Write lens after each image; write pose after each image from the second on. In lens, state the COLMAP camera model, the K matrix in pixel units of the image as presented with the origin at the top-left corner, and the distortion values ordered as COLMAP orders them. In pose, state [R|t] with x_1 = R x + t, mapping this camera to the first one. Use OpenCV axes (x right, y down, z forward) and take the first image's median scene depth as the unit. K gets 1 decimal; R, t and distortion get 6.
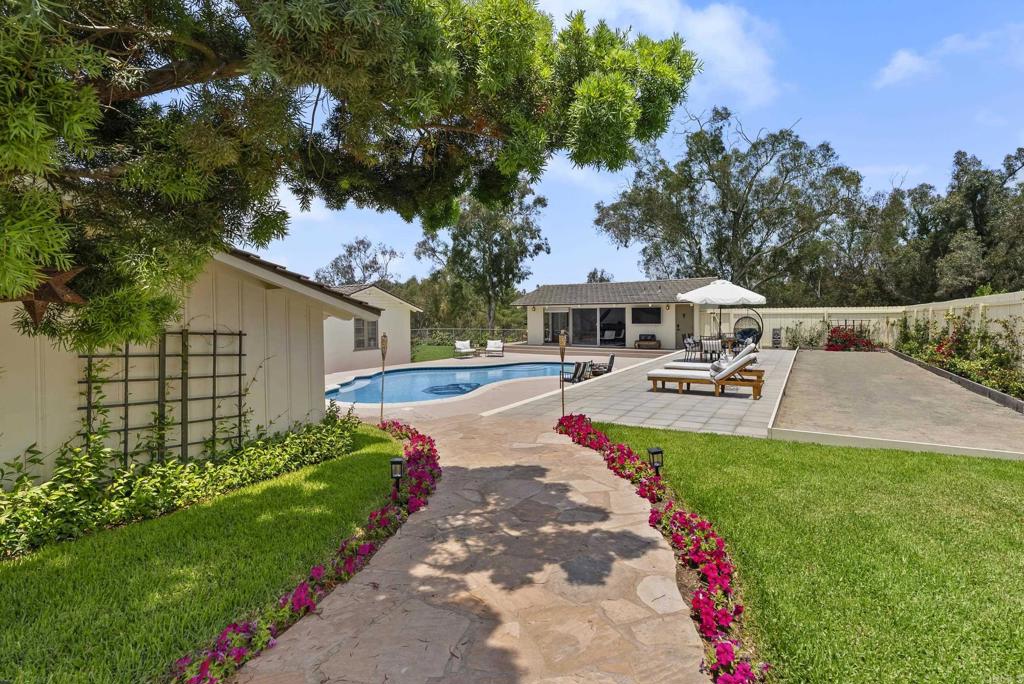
lens RADIAL K [[469.6, 0, 513.0], [0, 469.6, 318.3], [0, 0, 1]] dist [-0.000711, -0.000087]
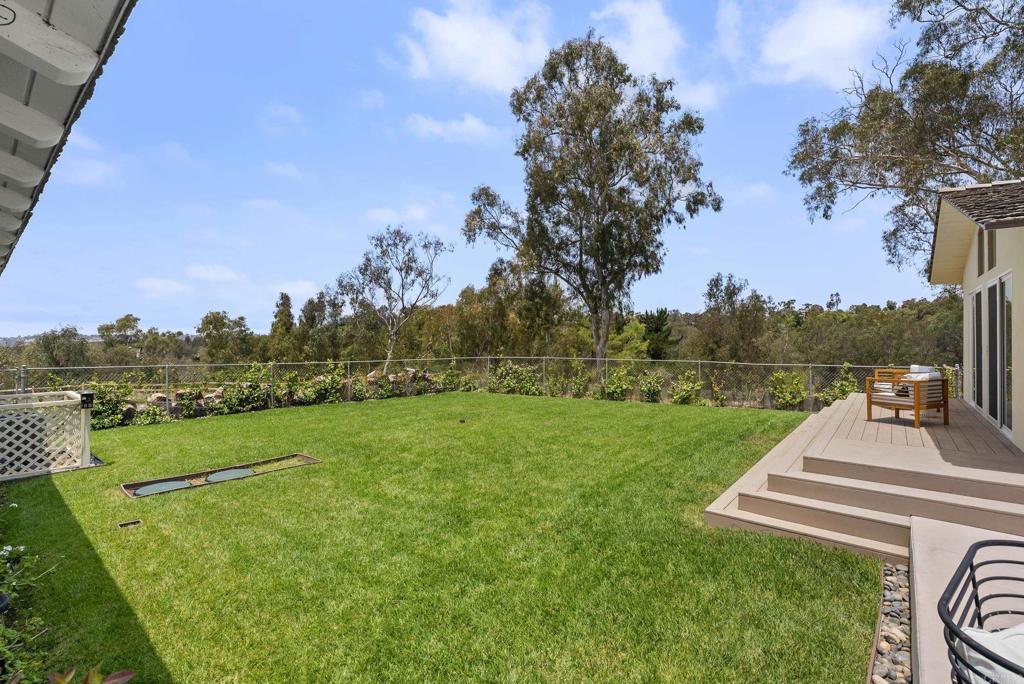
lens RADIAL K [[458.7, 0, 512.0], [0, 458.7, 342.0], [0, 0, 1]] dist [-0.002444, -0.000392]
pose [[0.987046, -0.010490, -0.160095, -0.057626], [0.010073, 0.999943, -0.003420, 0.001840], [0.160122, 0.001763, 0.987096, 0.423534]]
